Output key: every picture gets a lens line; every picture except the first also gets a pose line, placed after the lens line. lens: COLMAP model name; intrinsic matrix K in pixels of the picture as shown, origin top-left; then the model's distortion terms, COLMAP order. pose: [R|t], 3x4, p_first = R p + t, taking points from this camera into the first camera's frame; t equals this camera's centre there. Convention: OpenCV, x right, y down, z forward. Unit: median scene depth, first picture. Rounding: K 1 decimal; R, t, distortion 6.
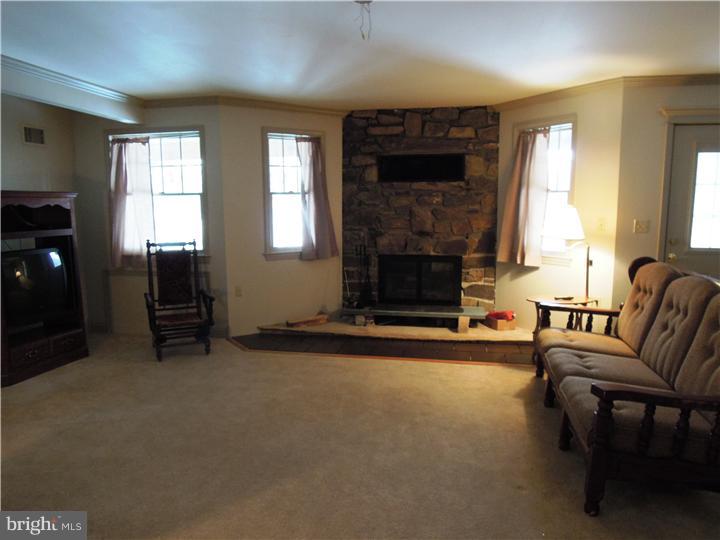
lens RADIAL K [[522.3, 0, 360.5], [0, 522.3, 272.1], [0, 0, 1]] dist [-0.045820, -0.000813]
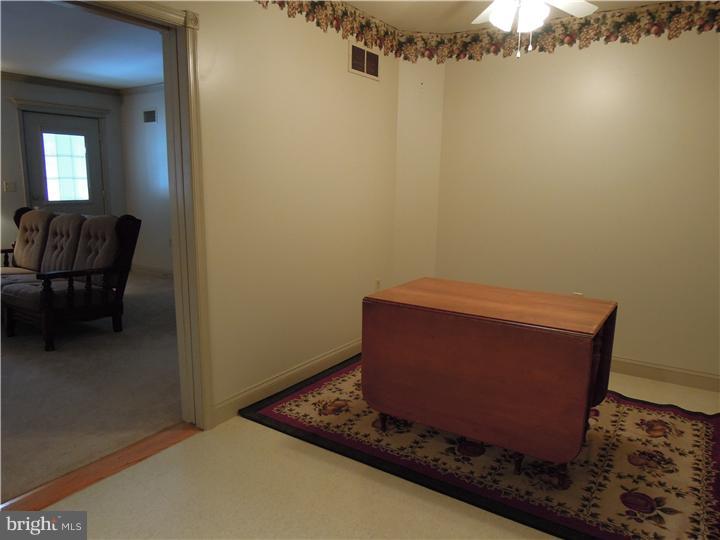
lens RADIAL K [[522.3, 0, 360.0], [0, 522.3, 270.3], [0, 0, 1]] dist [-0.045820, -0.000813]
pose [[0.370816, -0.155761, 0.915551, -0.446078], [0.111390, 0.986178, 0.122662, 0.077172], [-0.922002, 0.056498, 0.383041, -0.395354]]
